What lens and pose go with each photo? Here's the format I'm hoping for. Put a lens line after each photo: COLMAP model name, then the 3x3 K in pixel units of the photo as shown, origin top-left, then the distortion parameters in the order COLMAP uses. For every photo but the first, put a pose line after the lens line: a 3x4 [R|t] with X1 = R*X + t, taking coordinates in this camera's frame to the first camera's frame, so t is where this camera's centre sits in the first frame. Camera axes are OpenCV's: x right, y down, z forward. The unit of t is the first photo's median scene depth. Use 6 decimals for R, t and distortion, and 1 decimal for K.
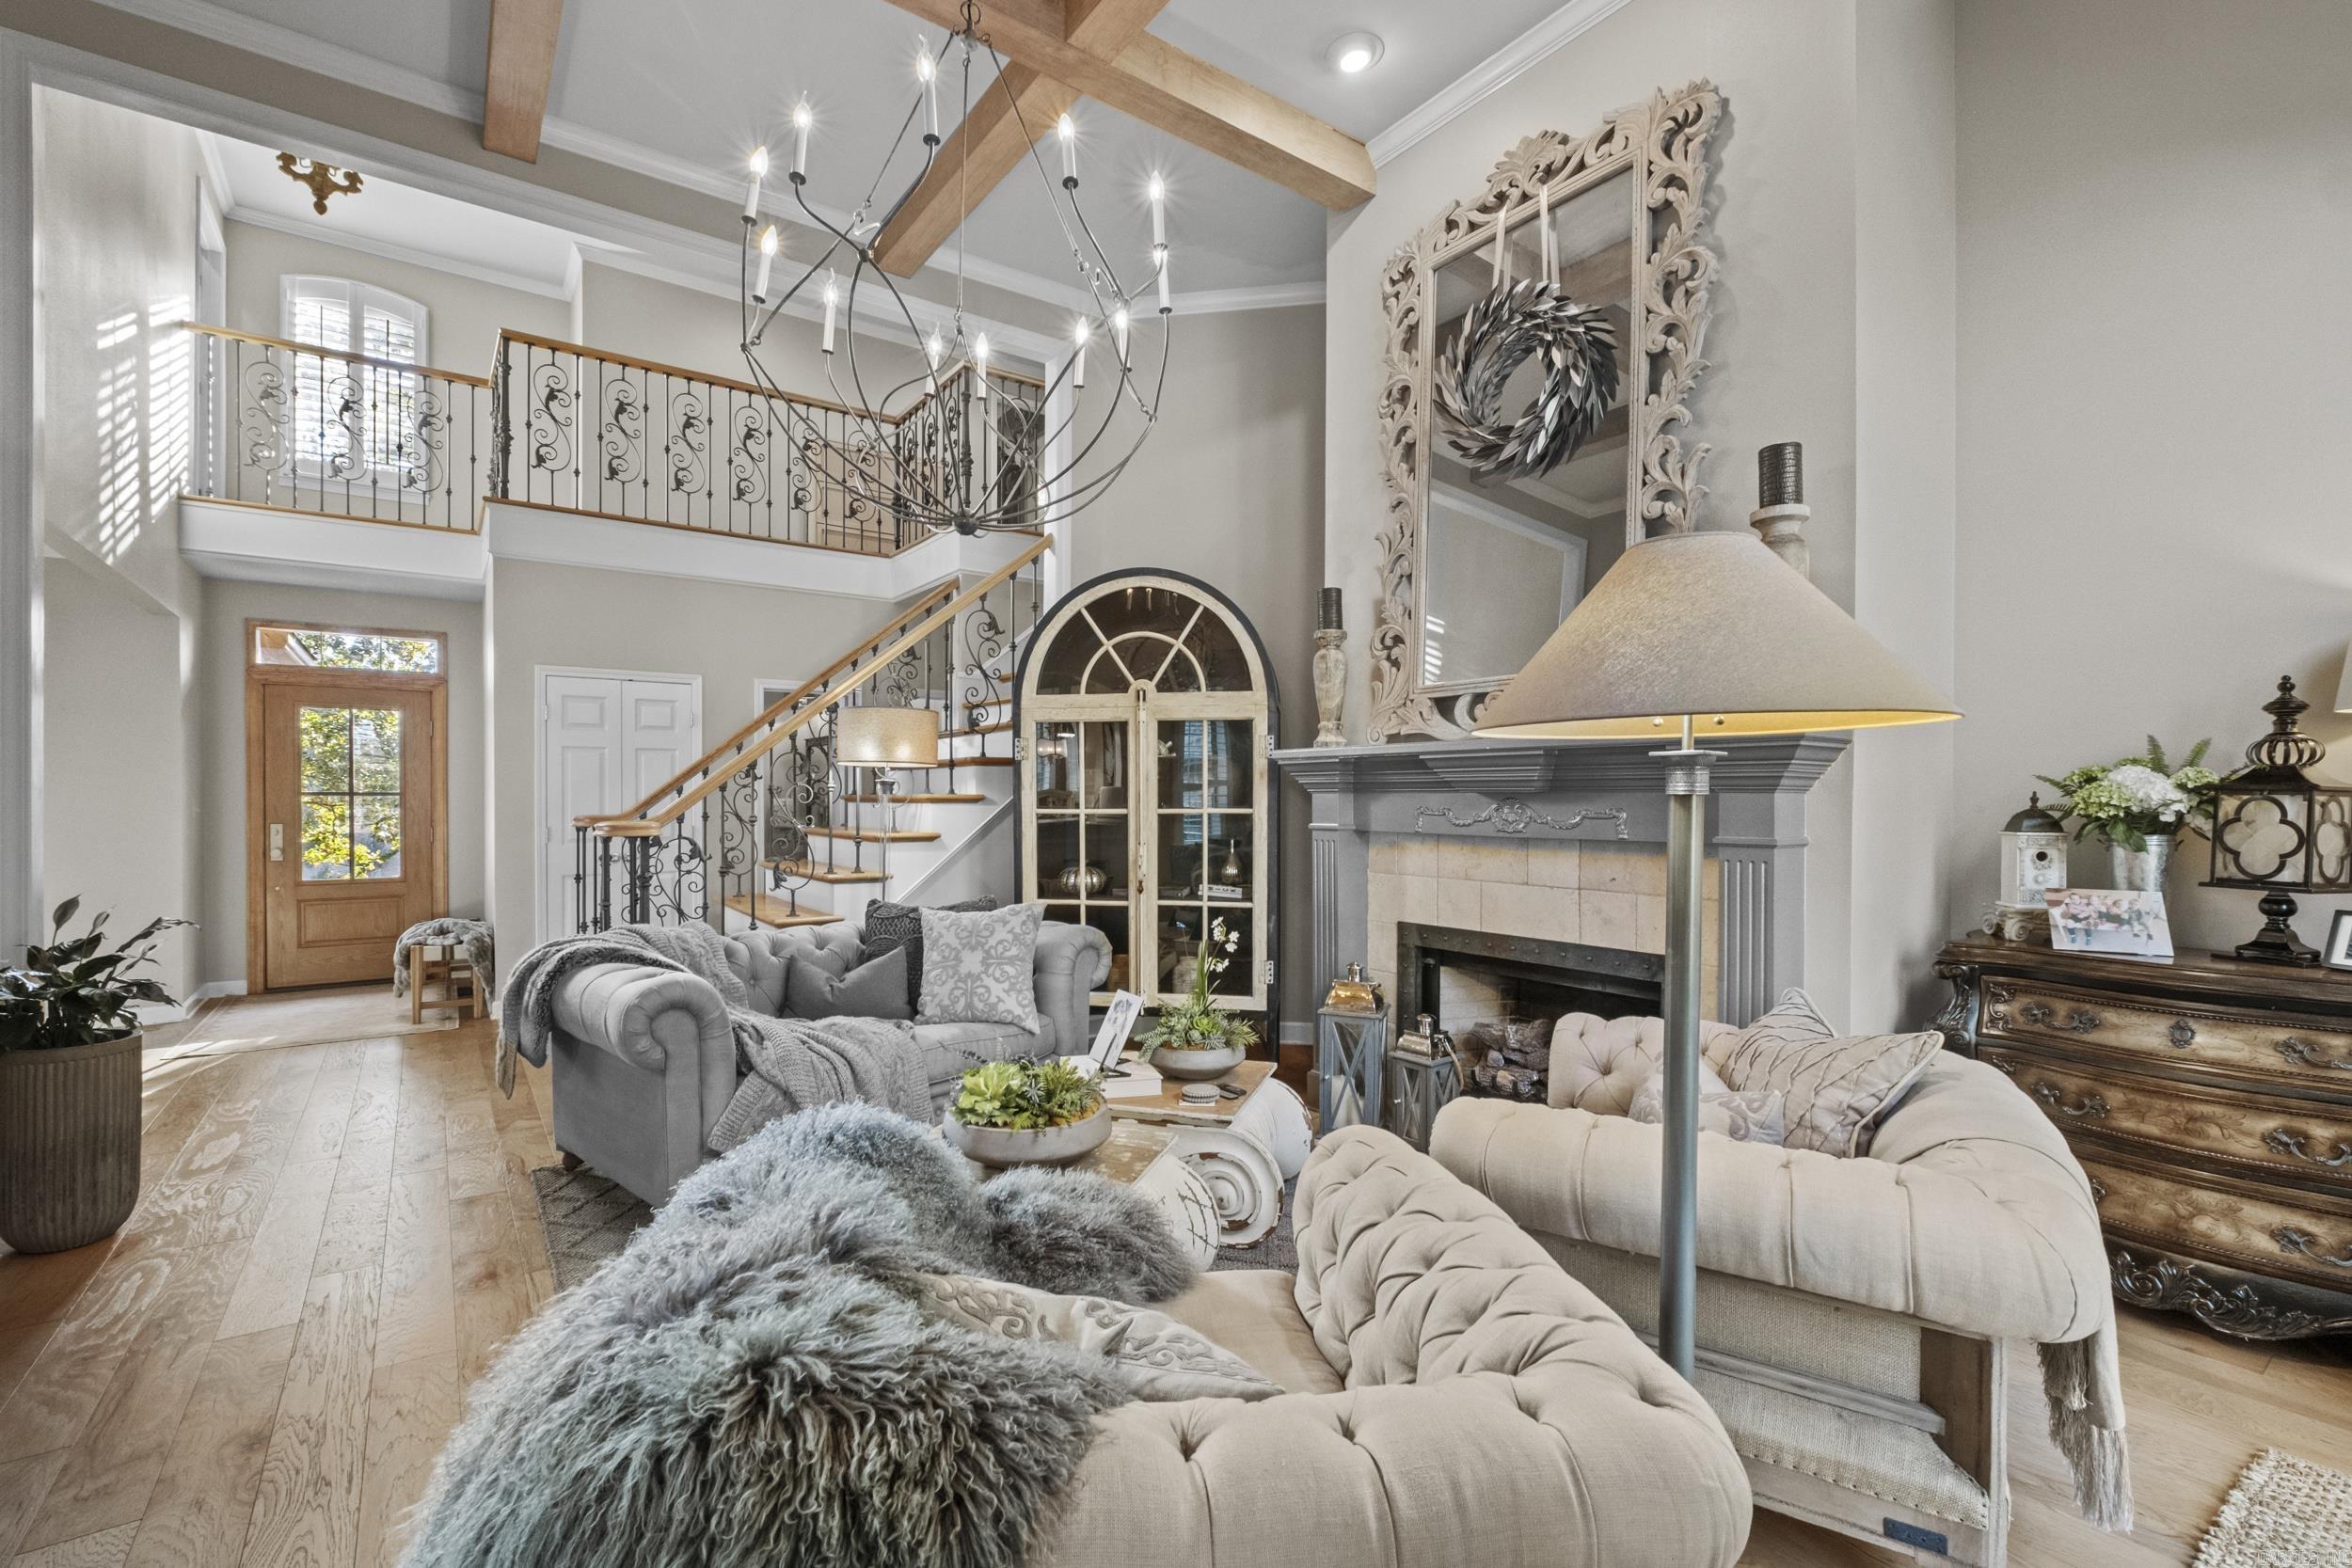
lens RADIAL K [[1022.1, 0, 1151.4], [0, 1022.1, 800.0], [0, 0, 1]] dist [-0.007669, 0.000459]
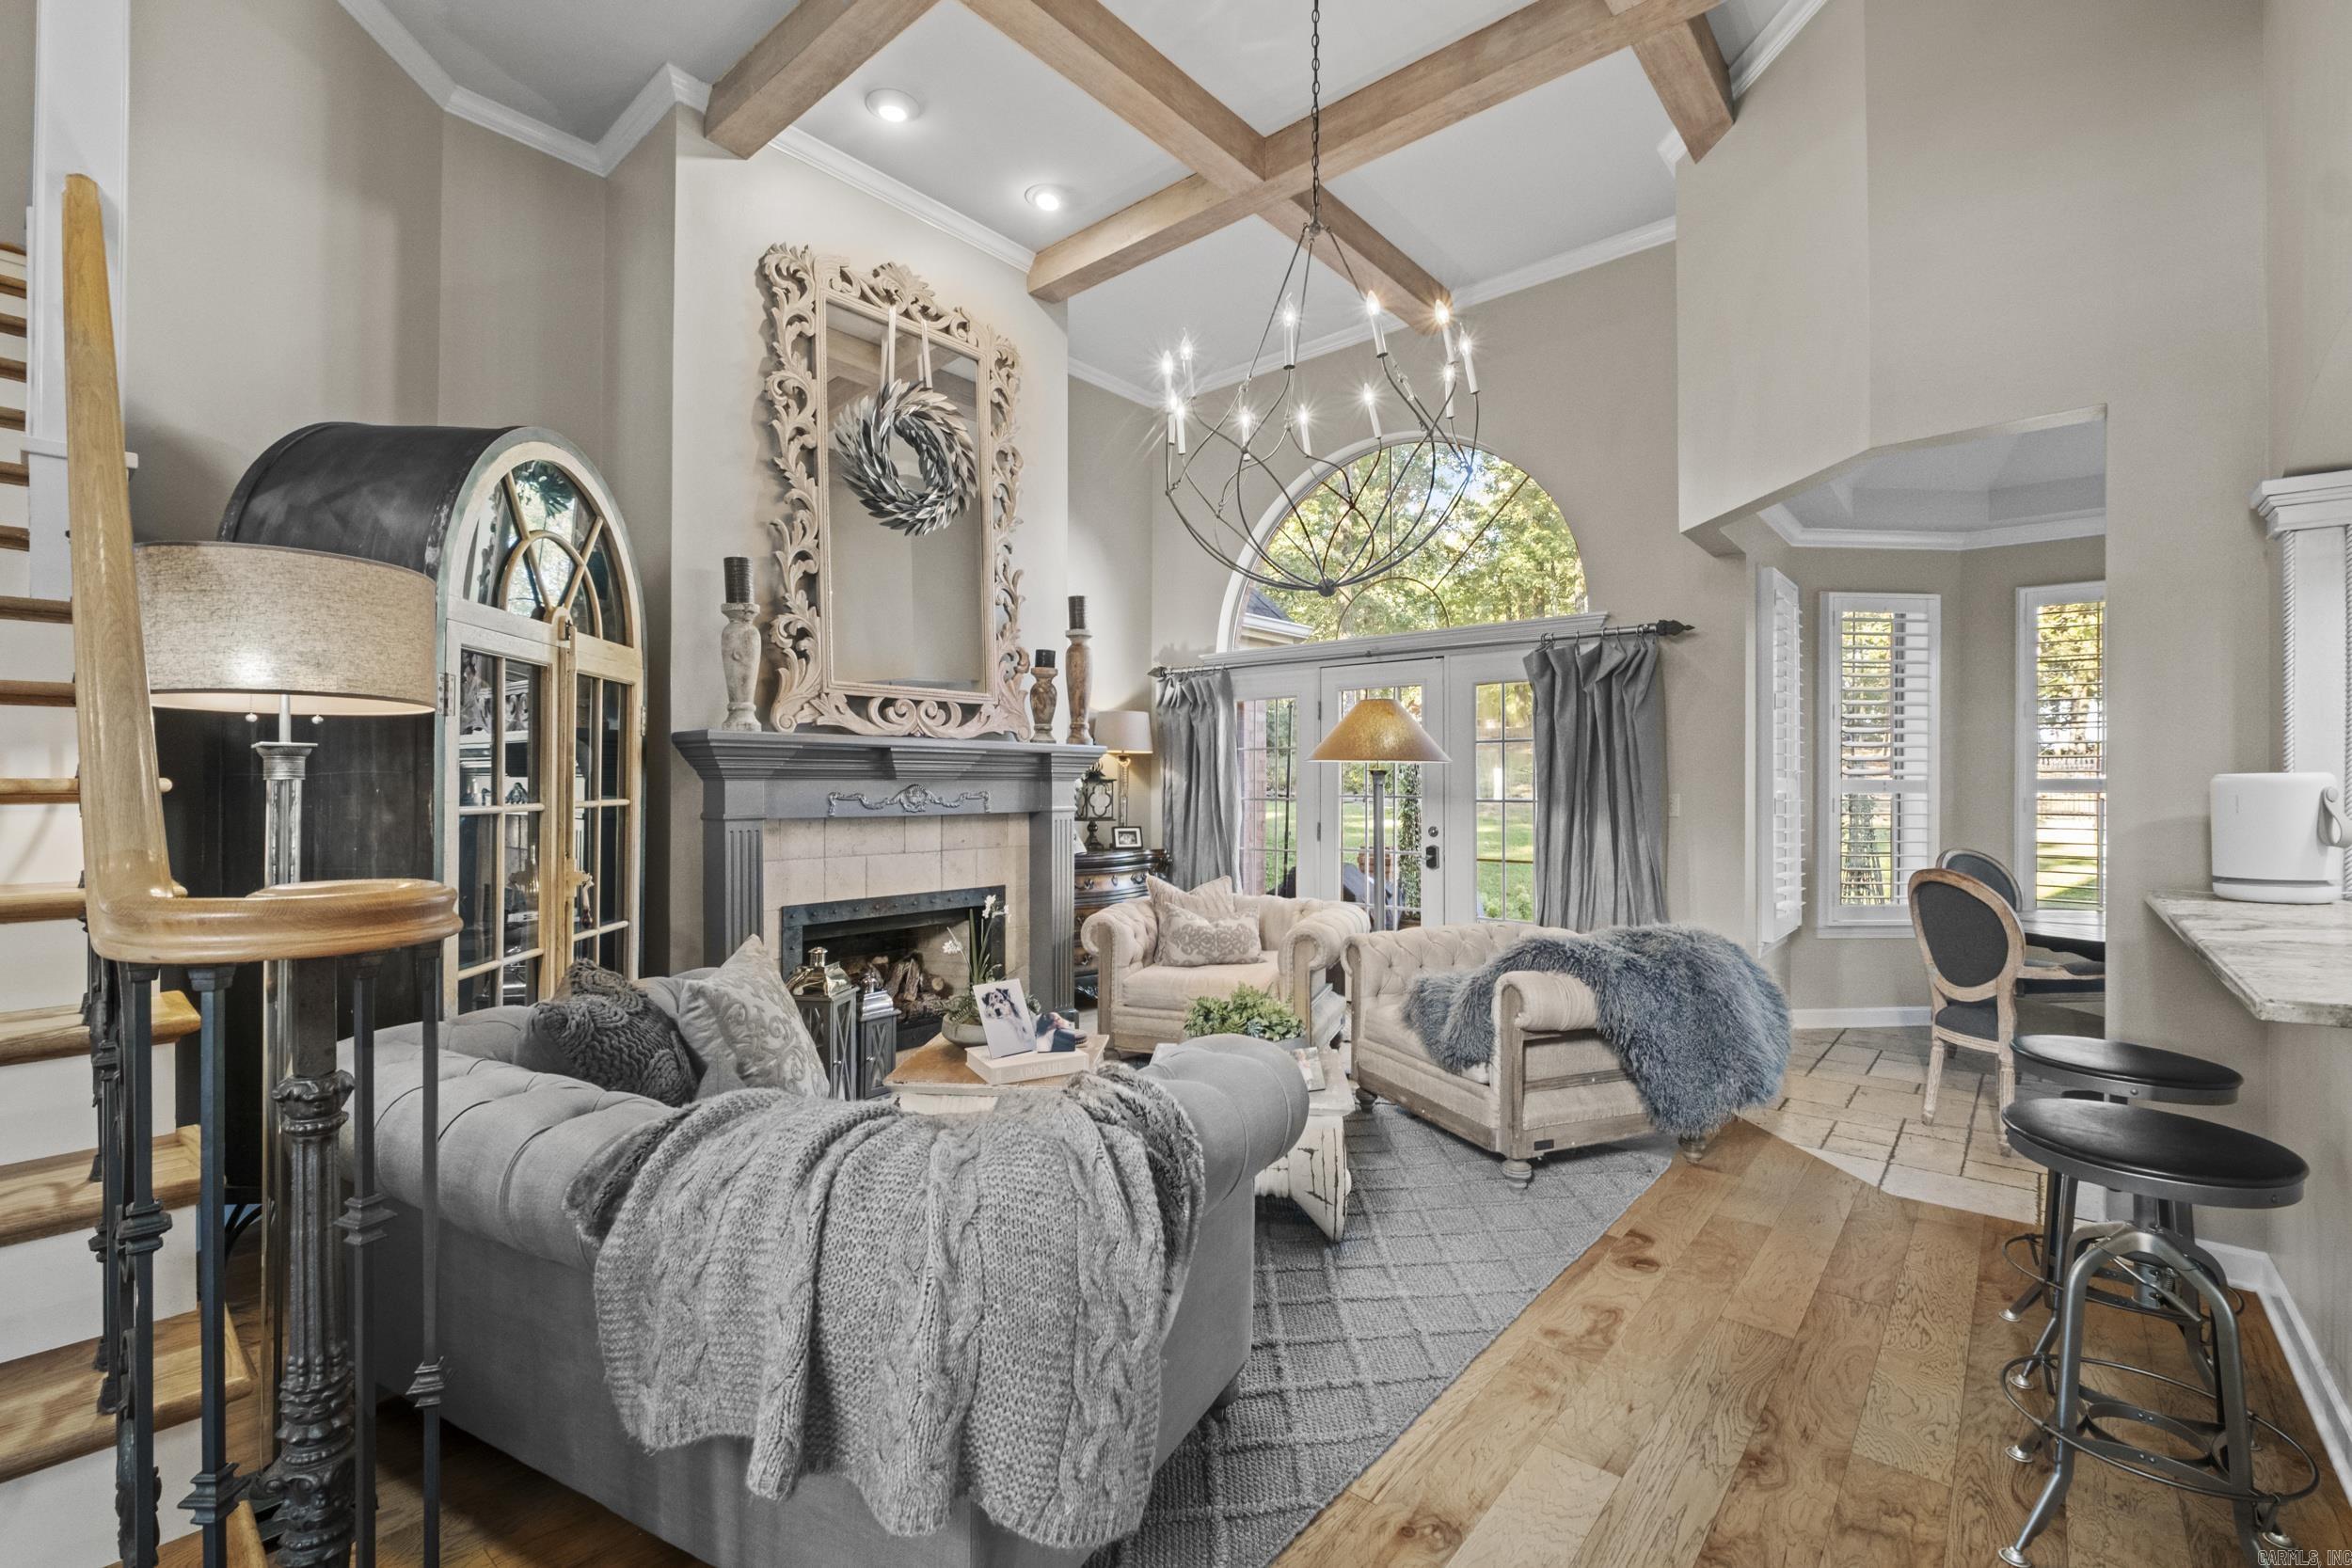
lens RADIAL K [[1022.1, 0, 1164.3], [0, 1022.1, 779.4], [0, 0, 1]] dist [-0.007669, 0.000459]
pose [[-0.243621, 0.000888, 0.969870, -0.849842], [0.000008, 1.000000, -0.000913, -0.006698], [-0.969870, -0.000215, -0.243621, 0.894598]]
